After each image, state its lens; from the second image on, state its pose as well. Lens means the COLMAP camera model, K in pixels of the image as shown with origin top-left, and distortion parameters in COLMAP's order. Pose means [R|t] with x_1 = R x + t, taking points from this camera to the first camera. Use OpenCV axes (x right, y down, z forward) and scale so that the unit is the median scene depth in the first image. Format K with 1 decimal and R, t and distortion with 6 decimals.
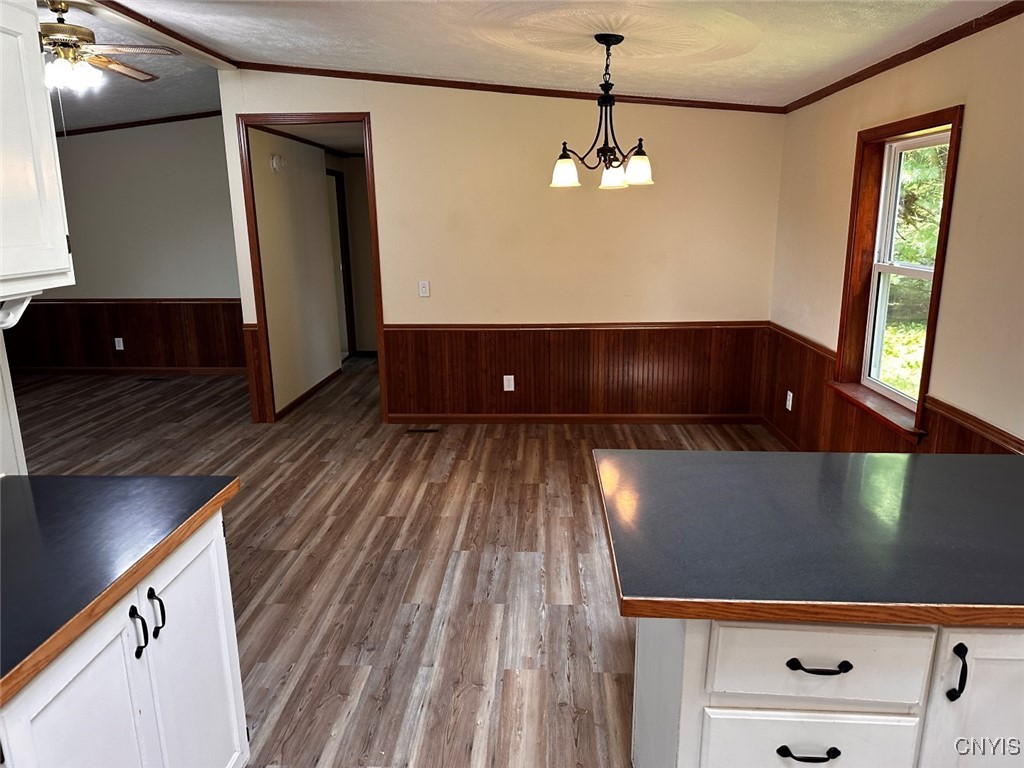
lens RADIAL K [[722.5, 0, 511.6], [0, 722.5, 377.9], [0, 0, 1]] dist [0.033212, -0.018683]
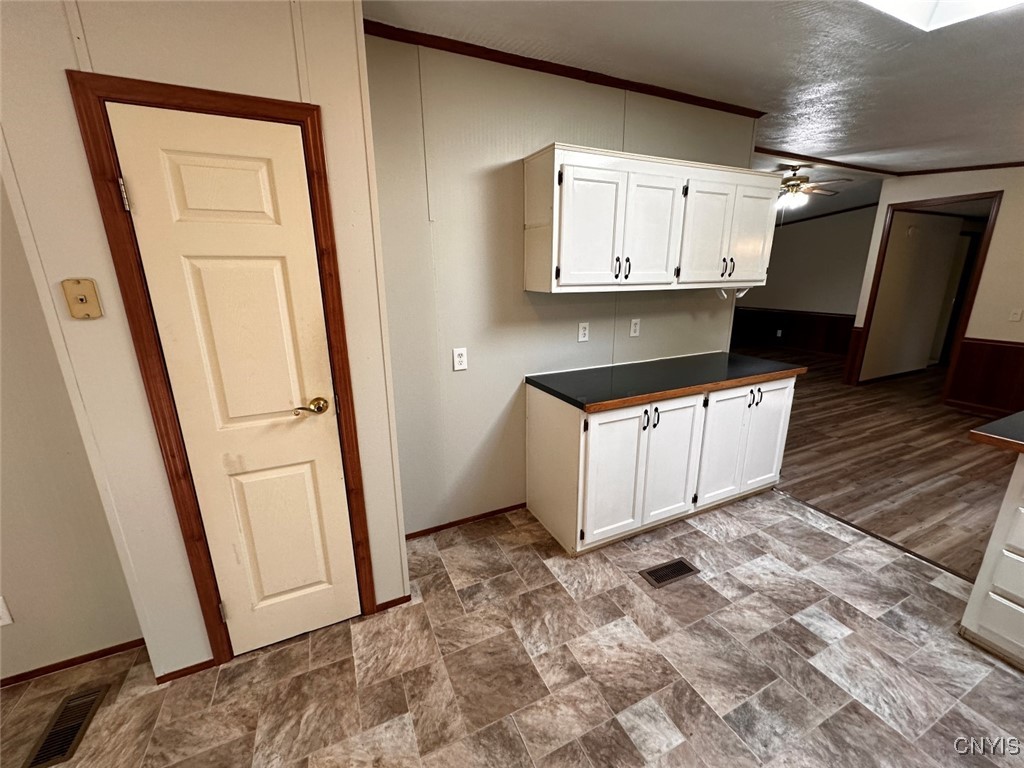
lens RADIAL K [[409.6, 0, 520.4], [0, 409.6, 380.5], [0, 0, 1]] dist [0.003941, 0.000170]
pose [[0.476729, 0.235182, -0.847006, 0.191552], [-0.198736, 0.967434, 0.156764, 0.088066], [0.856290, 0.093596, 0.507943, -0.290197]]
